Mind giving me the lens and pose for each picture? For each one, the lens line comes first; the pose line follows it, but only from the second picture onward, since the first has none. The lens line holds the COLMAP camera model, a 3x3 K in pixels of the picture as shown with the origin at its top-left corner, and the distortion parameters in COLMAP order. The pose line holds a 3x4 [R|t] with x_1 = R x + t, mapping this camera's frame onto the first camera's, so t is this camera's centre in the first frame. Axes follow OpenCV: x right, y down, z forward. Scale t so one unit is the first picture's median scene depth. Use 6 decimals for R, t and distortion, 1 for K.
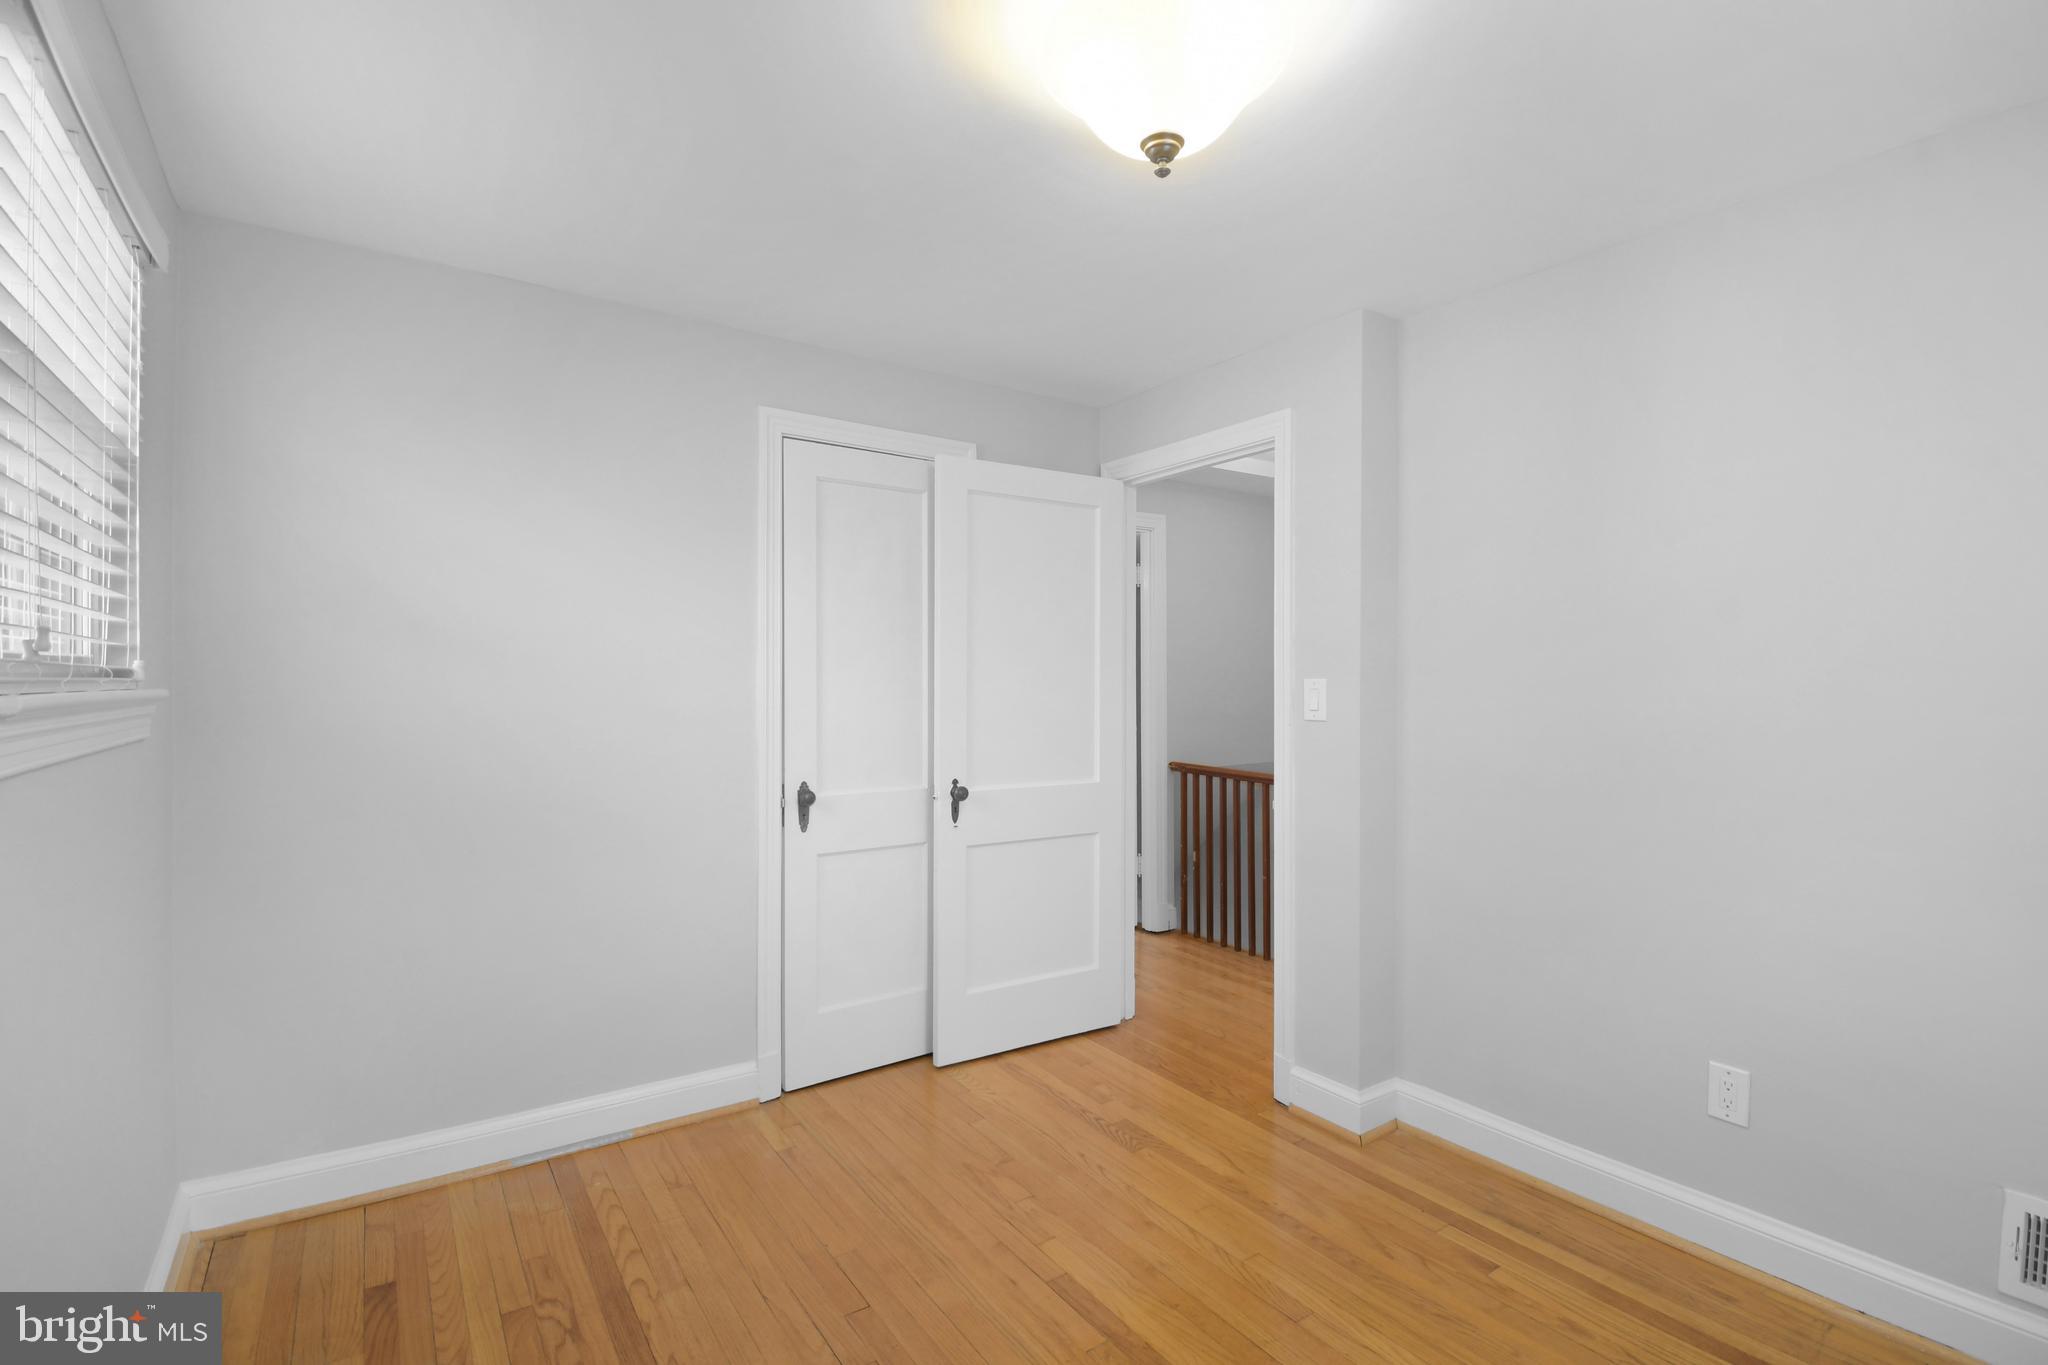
lens RADIAL K [[917.3, 0, 1031.4], [0, 917.3, 681.8], [0, 0, 1]] dist [0.008917, -0.017196]
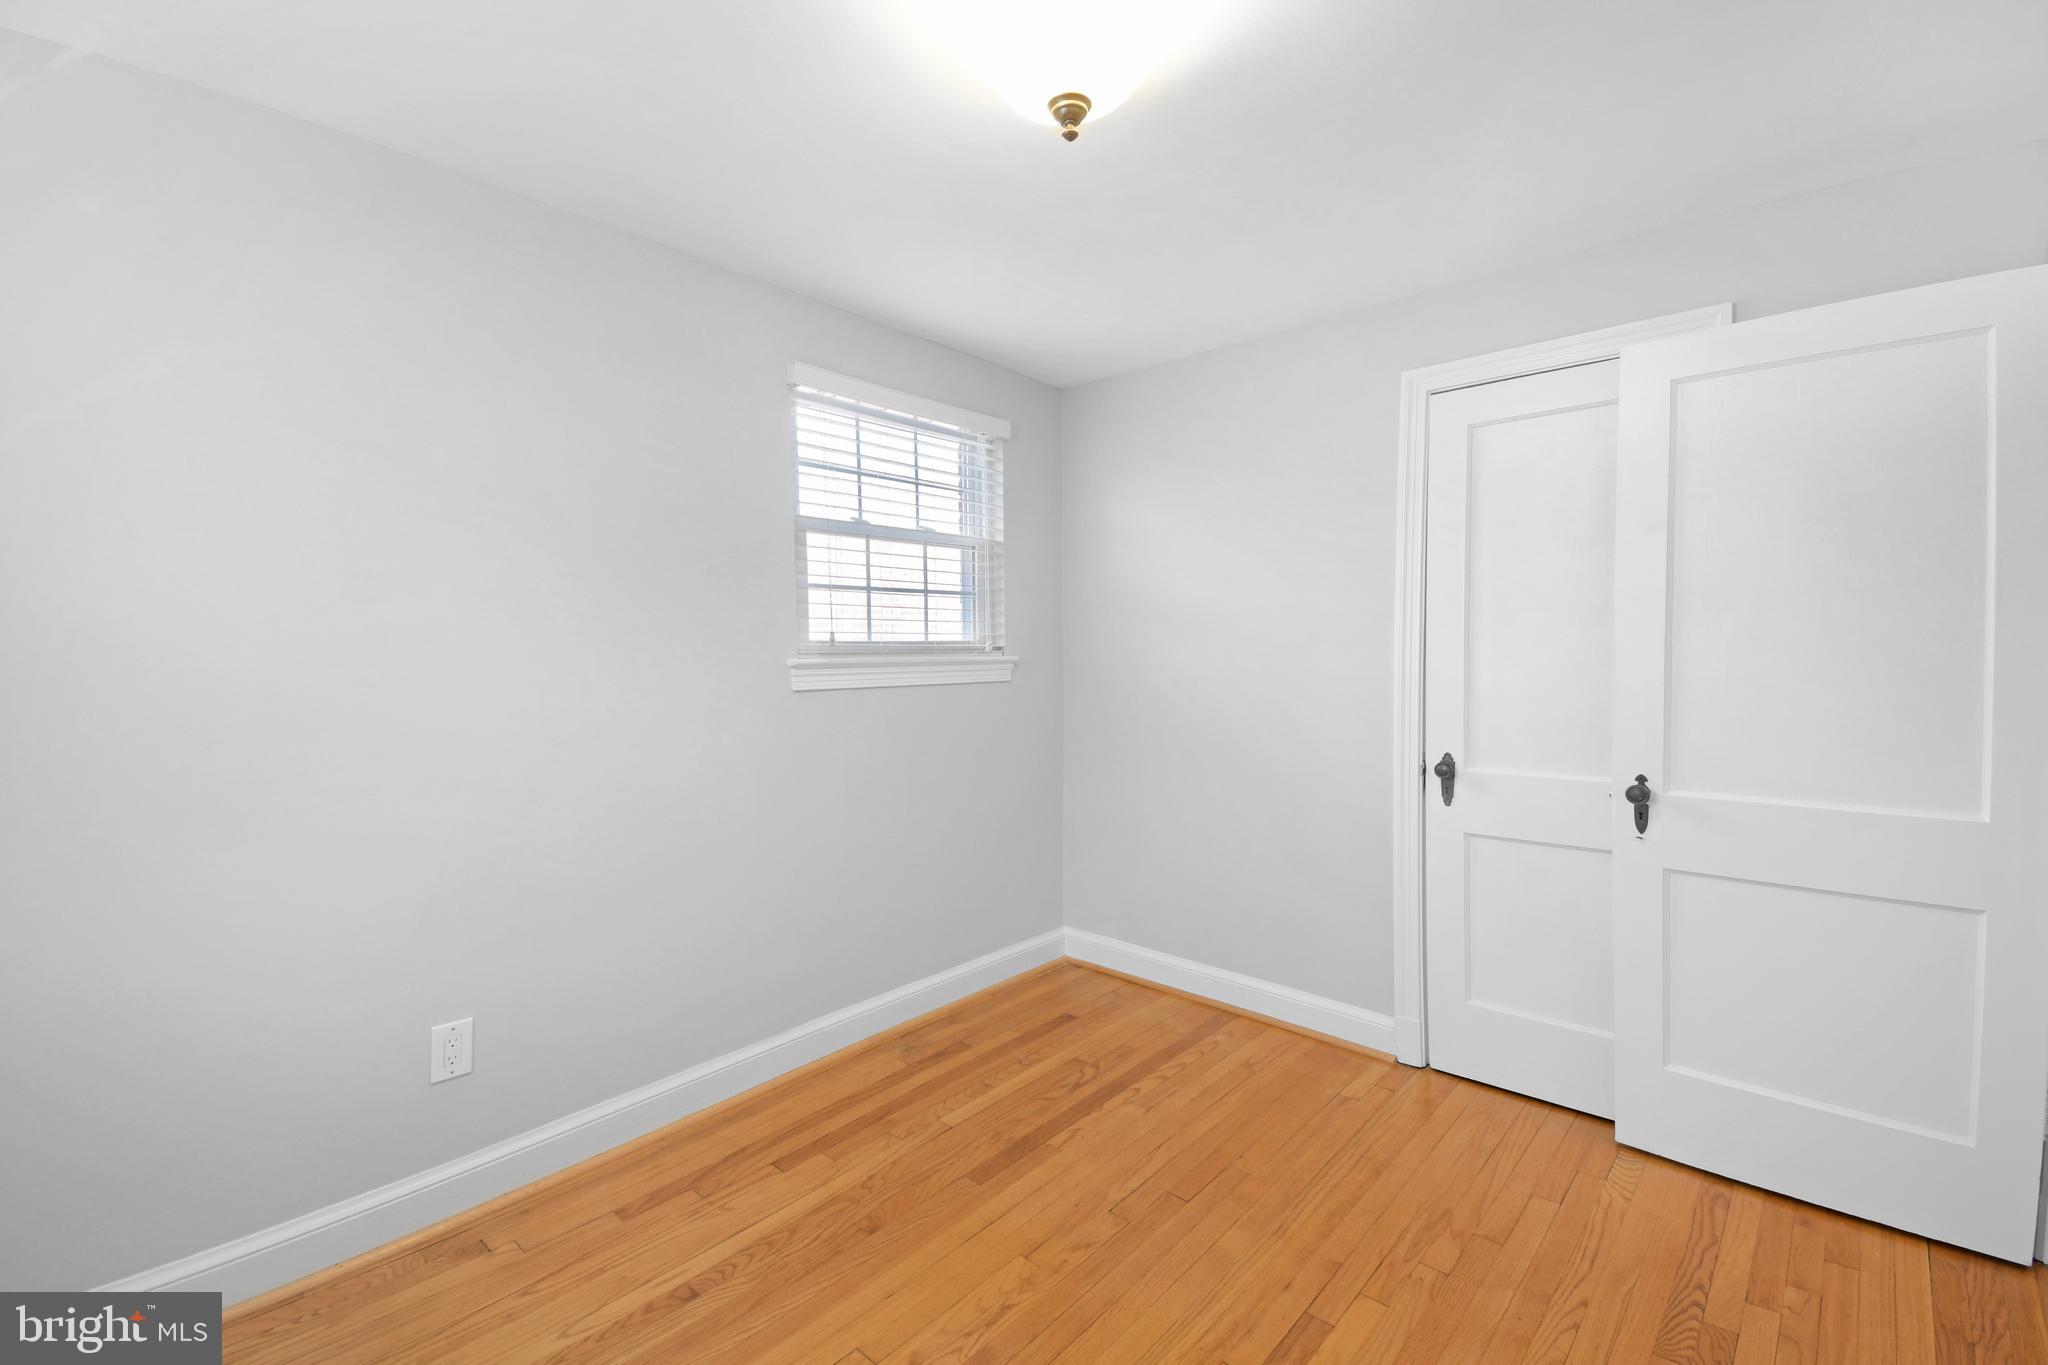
lens RADIAL K [[874.6, 0, 1047.7], [0, 874.6, 680.3], [0, 0, 1]] dist [0.116627, -0.062153]
pose [[0.264057, 0.025533, -0.964169, 0.646569], [0.005156, 0.999598, 0.027884, 0.006413], [0.964493, -0.012334, 0.263819, 0.426310]]
